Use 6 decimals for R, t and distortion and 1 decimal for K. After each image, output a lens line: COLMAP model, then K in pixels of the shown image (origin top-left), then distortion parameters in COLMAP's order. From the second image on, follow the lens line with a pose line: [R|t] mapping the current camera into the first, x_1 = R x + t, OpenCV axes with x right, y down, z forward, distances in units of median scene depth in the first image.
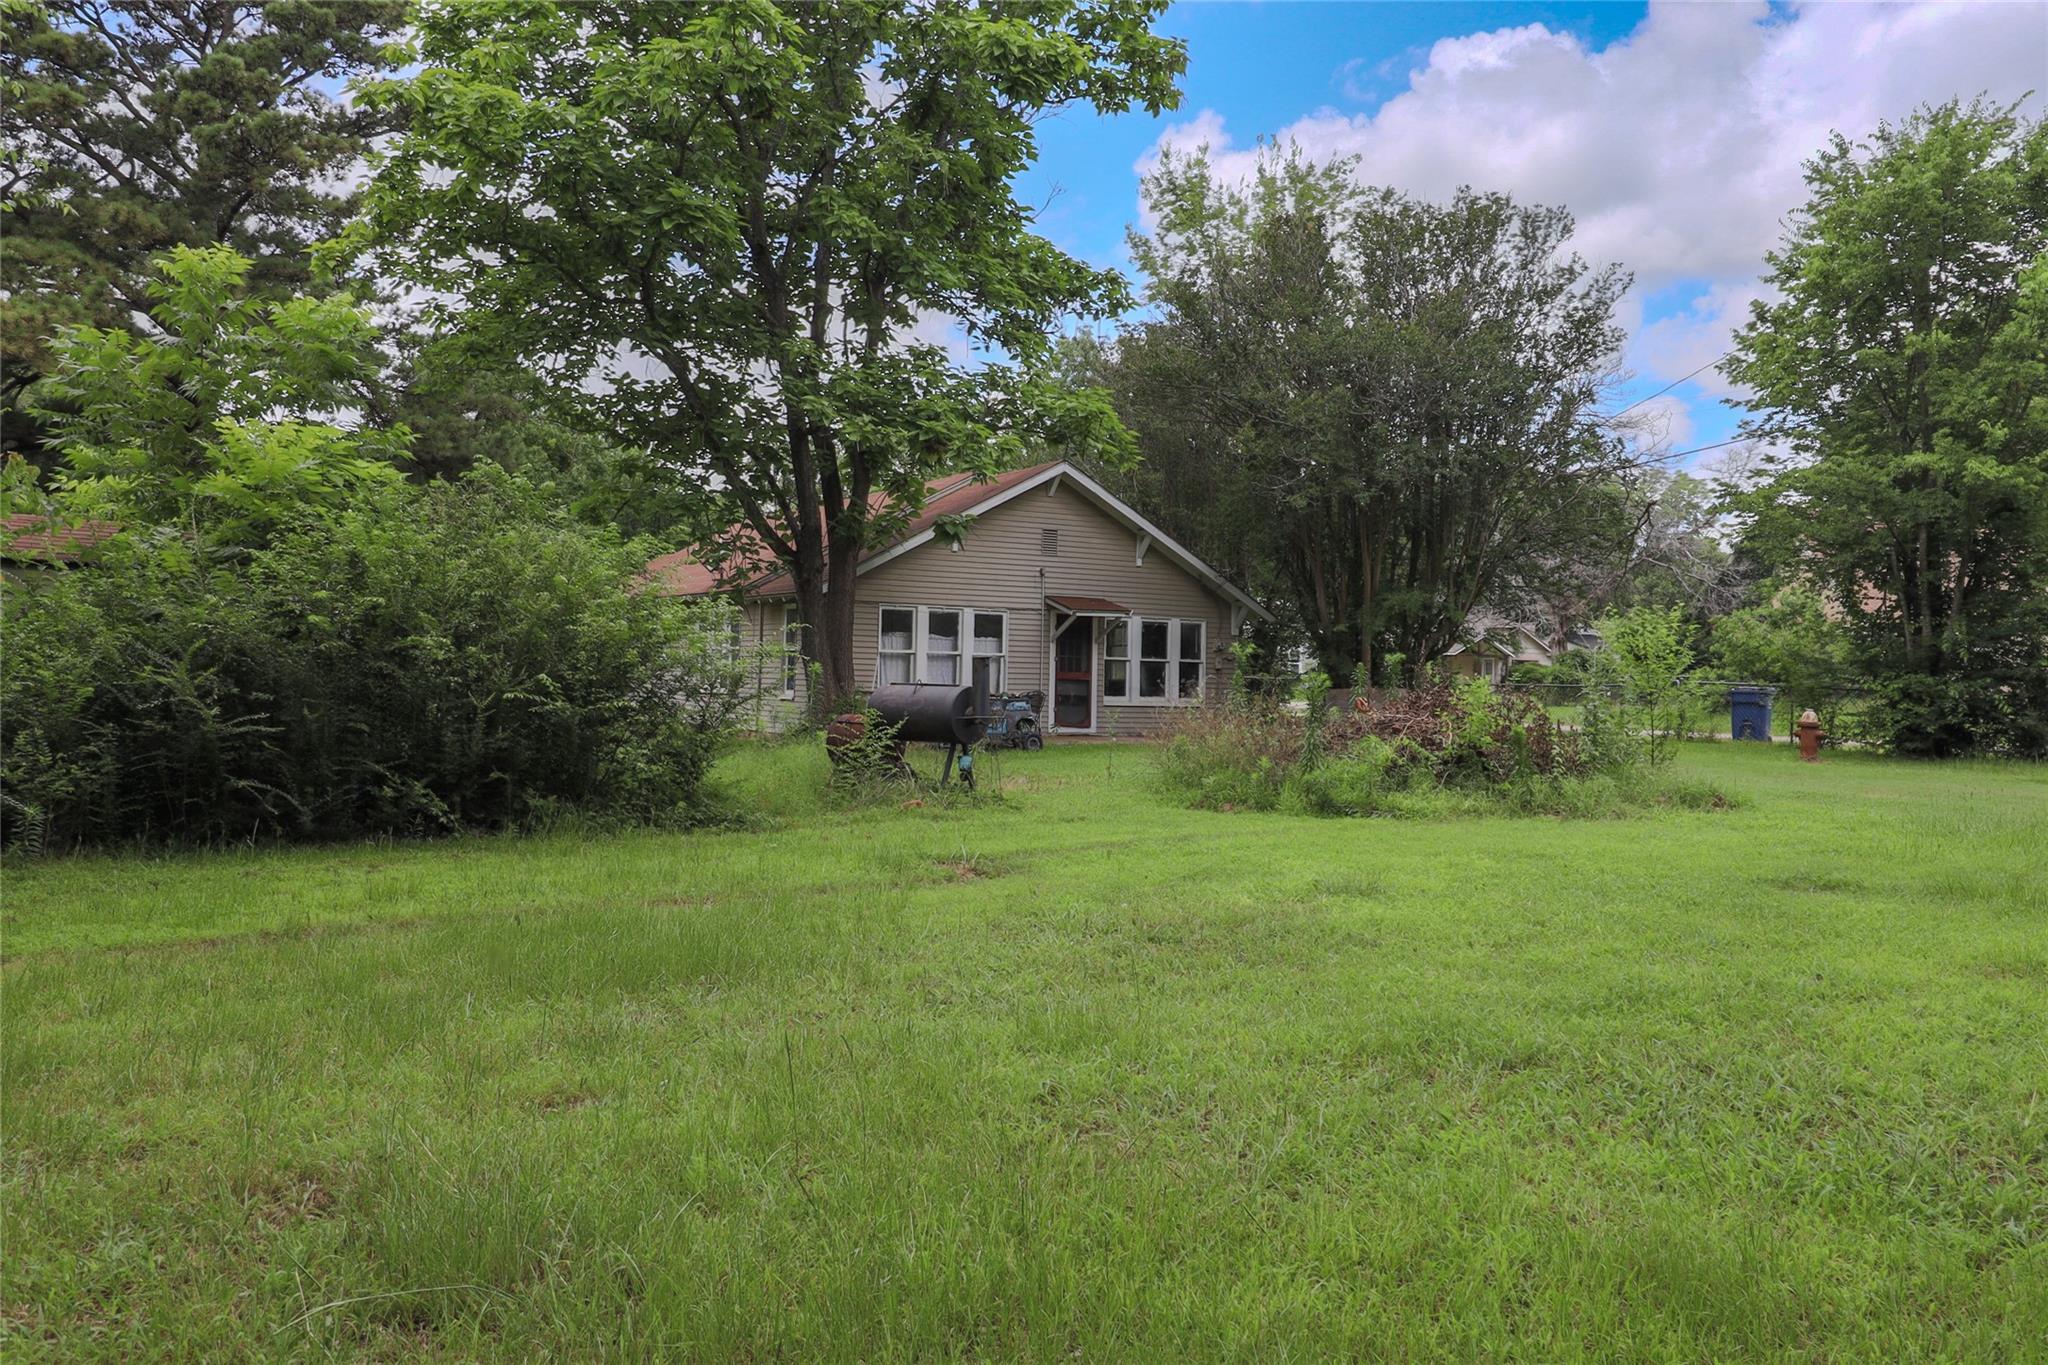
lens RADIAL K [[1064.7, 0, 1024.9], [0, 1064.7, 676.1], [0, 0, 1]] dist [-0.000232, -0.000001]
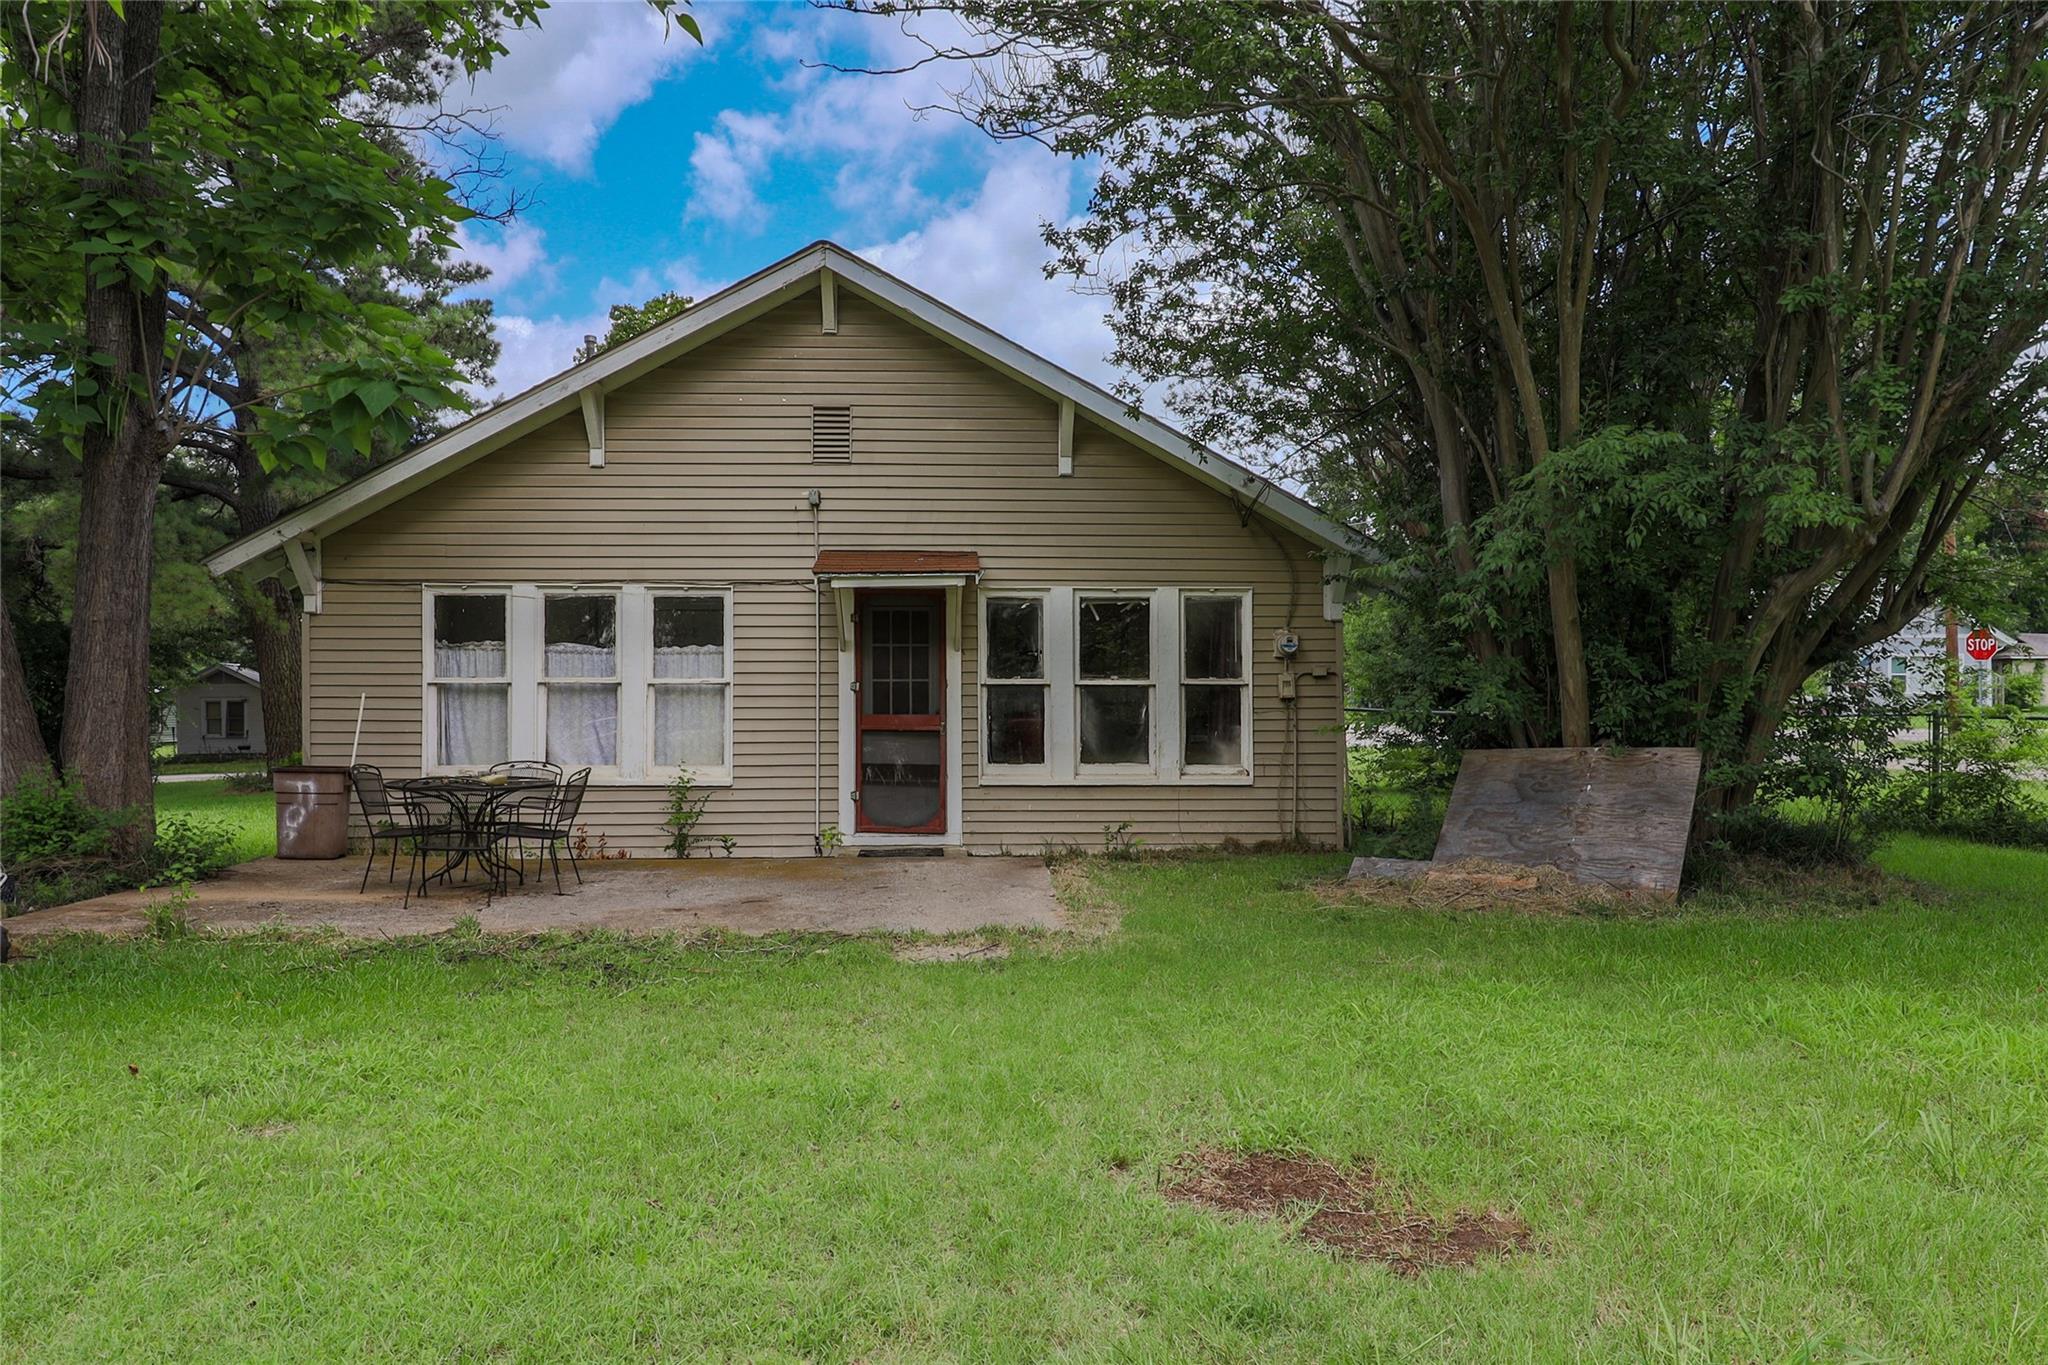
lens RADIAL K [[877.9, 0, 1022.9], [0, 877.9, 696.6], [0, 0, 1]] dist [0.000453, -0.000002]
pose [[0.906319, -0.024563, -0.421880, 0.252905], [0.017444, 0.999633, -0.020726, -0.002244], [0.422234, 0.011425, 0.906415, 0.676923]]
